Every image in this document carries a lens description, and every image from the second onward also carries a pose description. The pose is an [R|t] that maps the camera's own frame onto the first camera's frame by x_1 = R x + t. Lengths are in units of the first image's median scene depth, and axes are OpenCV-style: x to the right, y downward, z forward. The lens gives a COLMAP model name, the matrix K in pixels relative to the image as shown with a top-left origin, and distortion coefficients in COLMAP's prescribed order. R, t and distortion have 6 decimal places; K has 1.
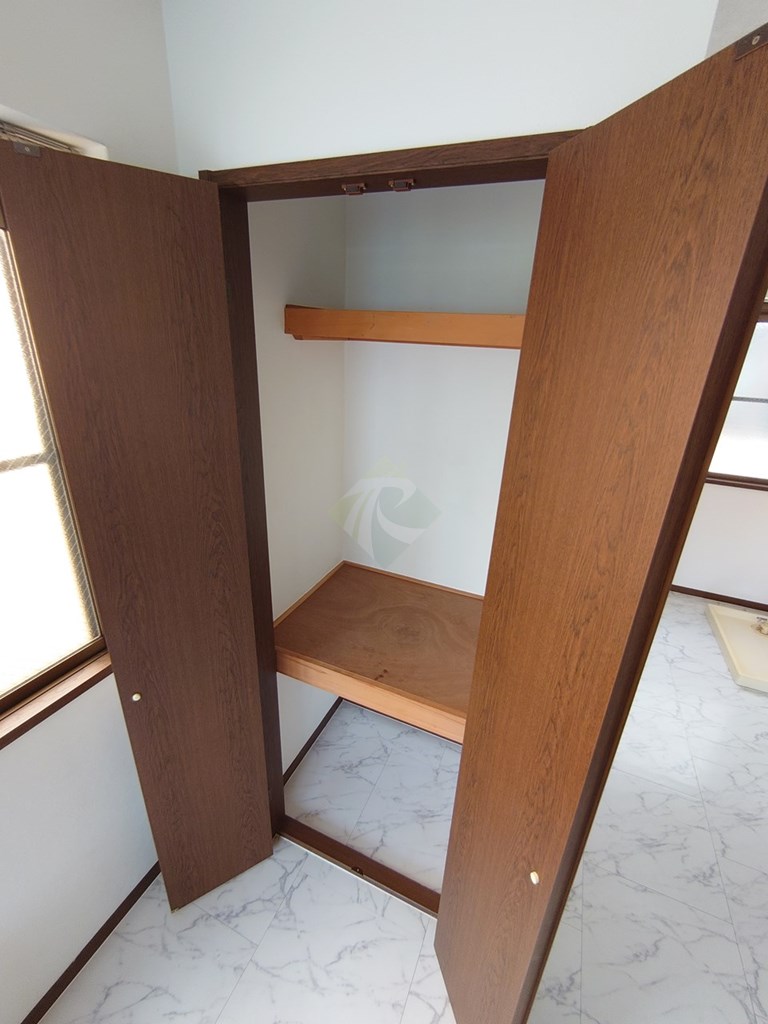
lens RADIAL K [[437.1, 0, 384.7], [0, 437.1, 513.8], [0, 0, 1]] dist [0.001488, -0.000011]
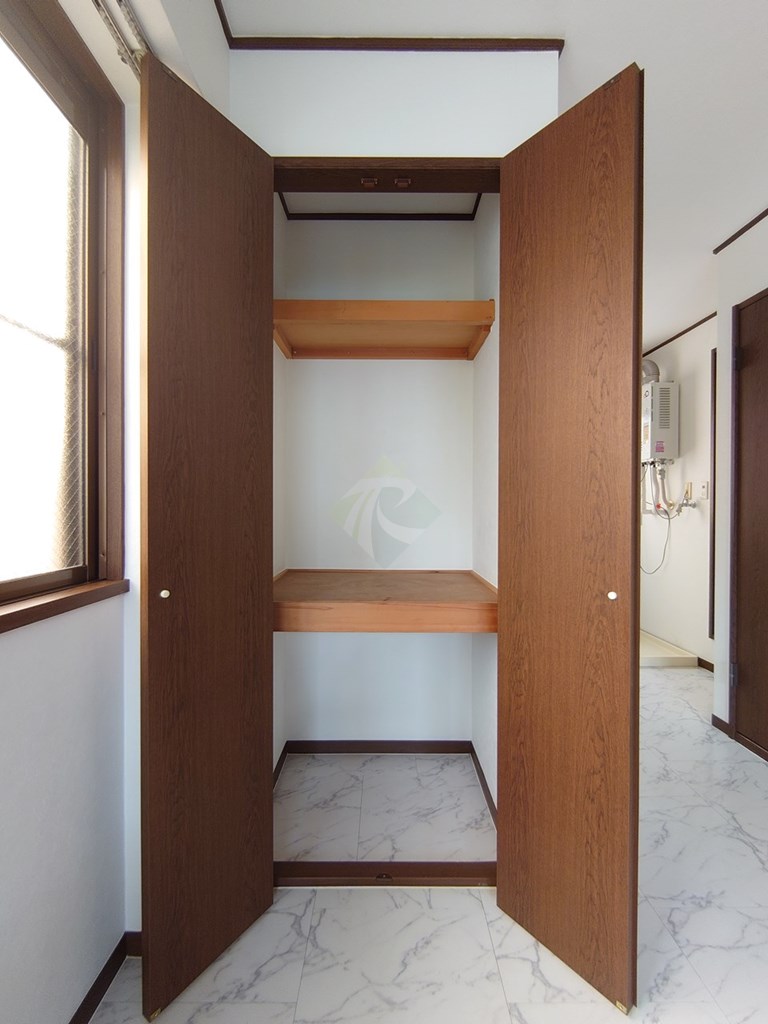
lens RADIAL K [[433.2, 0, 383.1], [0, 433.2, 509.1], [0, 0, 1]] dist [-0.001982, -0.000177]
pose [[0.919371, -0.044719, 0.390842, -0.406111], [0.180241, 0.930985, -0.317459, 0.495819], [-0.349672, 0.362308, 0.863980, 0.052224]]
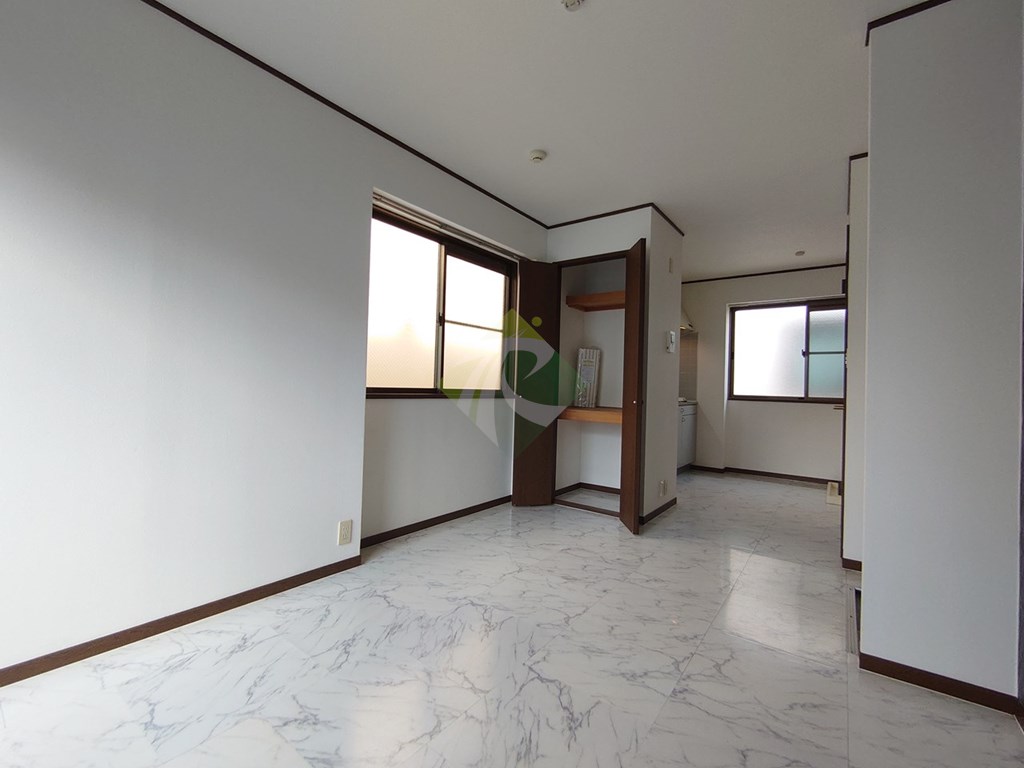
lens RADIAL K [[442.1, 0, 511.4], [0, 442.1, 382.4], [0, 0, 1]] dist [0.001895, -0.000740]
pose [[0.972528, -0.016724, -0.232186, 0.111462], [-0.074559, 0.922494, -0.378742, 1.283273], [0.220524, 0.385649, 0.895904, -1.633434]]
